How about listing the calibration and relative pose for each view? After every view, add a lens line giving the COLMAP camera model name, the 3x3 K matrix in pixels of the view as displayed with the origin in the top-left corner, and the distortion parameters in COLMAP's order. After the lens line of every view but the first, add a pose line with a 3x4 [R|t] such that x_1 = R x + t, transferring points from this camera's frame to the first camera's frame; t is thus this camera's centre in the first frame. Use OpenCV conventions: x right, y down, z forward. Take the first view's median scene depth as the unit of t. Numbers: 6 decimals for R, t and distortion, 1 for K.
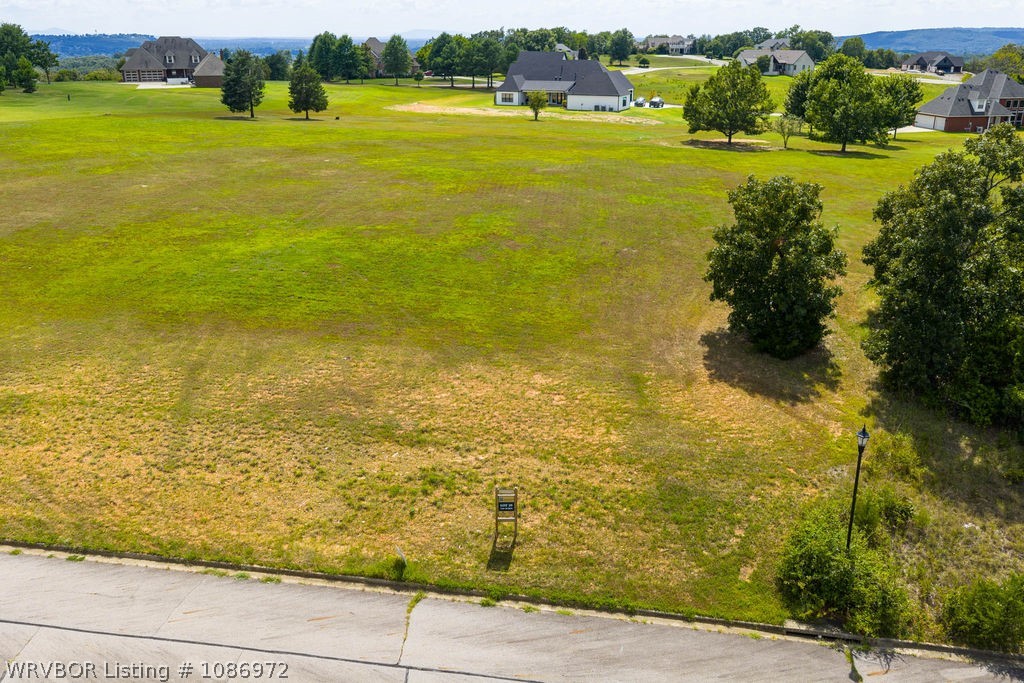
lens RADIAL K [[849.1, 0, 512.0], [0, 849.1, 341.5], [0, 0, 1]] dist [0.005082, -0.007487]
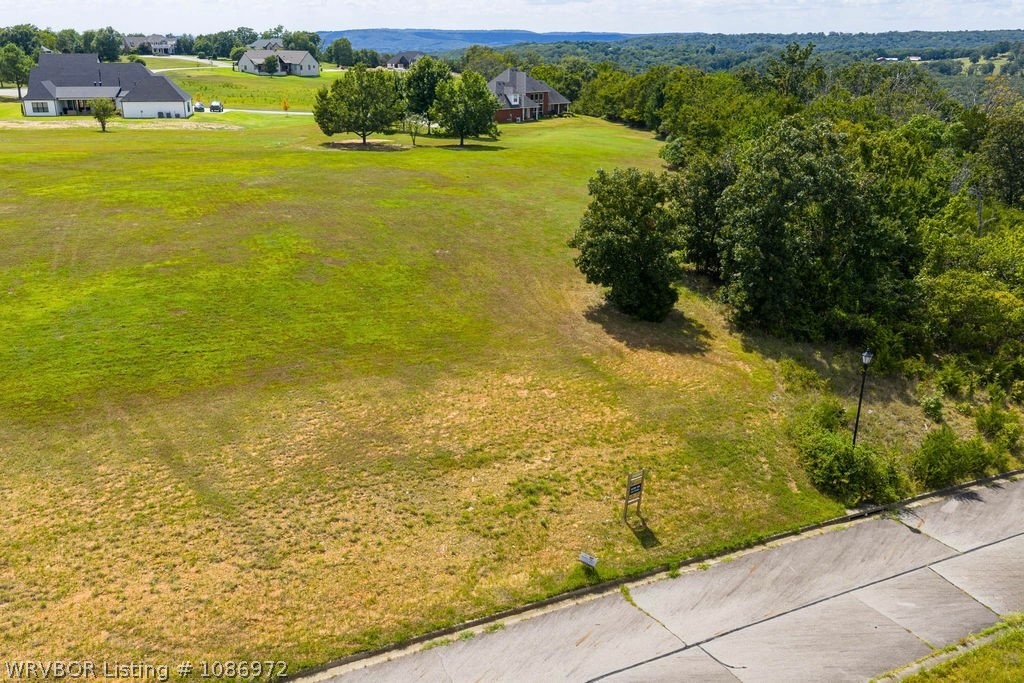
lens RADIAL K [[849.1, 0, 512.0], [0, 849.1, 341.5], [0, 0, 1]] dist [0.005082, -0.007487]
pose [[0.826311, -0.183817, 0.532373, -0.587069], [0.183145, 0.981566, 0.054648, -0.066544], [-0.532604, 0.052345, 0.844744, 0.143132]]
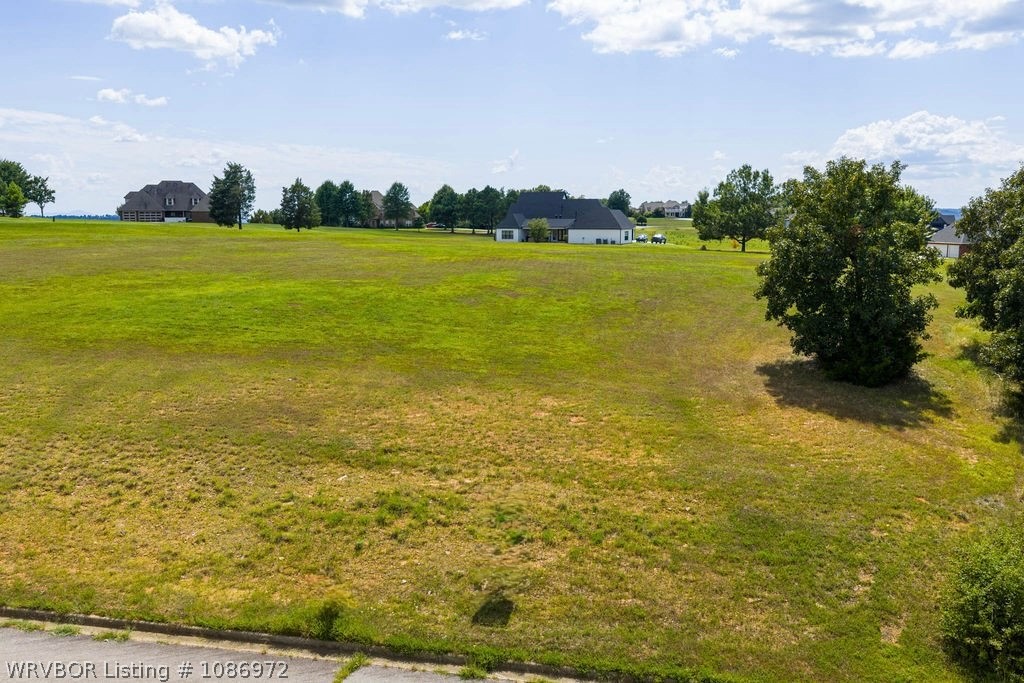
lens RADIAL K [[849.1, 0, 512.0], [0, 849.1, 341.5], [0, 0, 1]] dist [0.005082, -0.007487]
pose [[0.999999, -0.001339, -0.000273, -0.000212], [0.001258, 0.980009, -0.198949, 0.161199], [0.000534, 0.198948, 0.980010, 0.303740]]
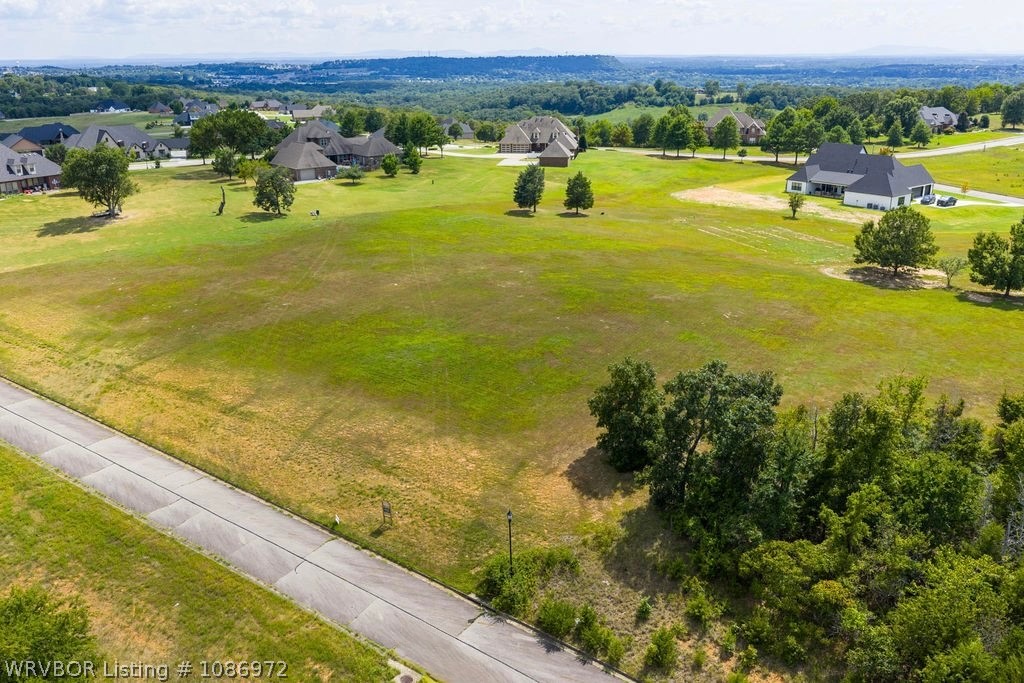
lens RADIAL K [[849.1, 0, 512.0], [0, 849.1, 341.5], [0, 0, 1]] dist [0.005082, -0.007487]
pose [[0.879084, 0.147488, -0.453275, 1.032775], [-0.155585, 0.987628, 0.019614, -0.278307], [0.450559, 0.053280, 0.891155, -0.696109]]
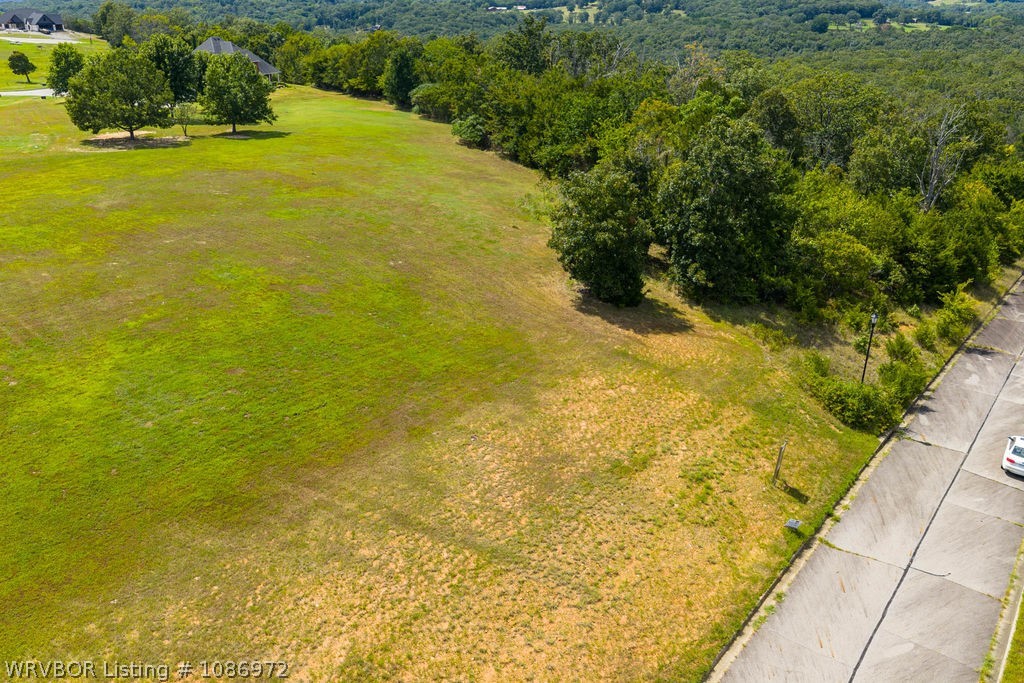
lens RADIAL K [[849.1, 0, 512.0], [0, 849.1, 341.5], [0, 0, 1]] dist [0.005082, -0.007487]
pose [[0.518704, -0.322730, 0.791701, -1.035701], [0.277833, 0.939386, 0.200903, -0.302471], [-0.808551, 0.115752, 0.576929, 0.490011]]
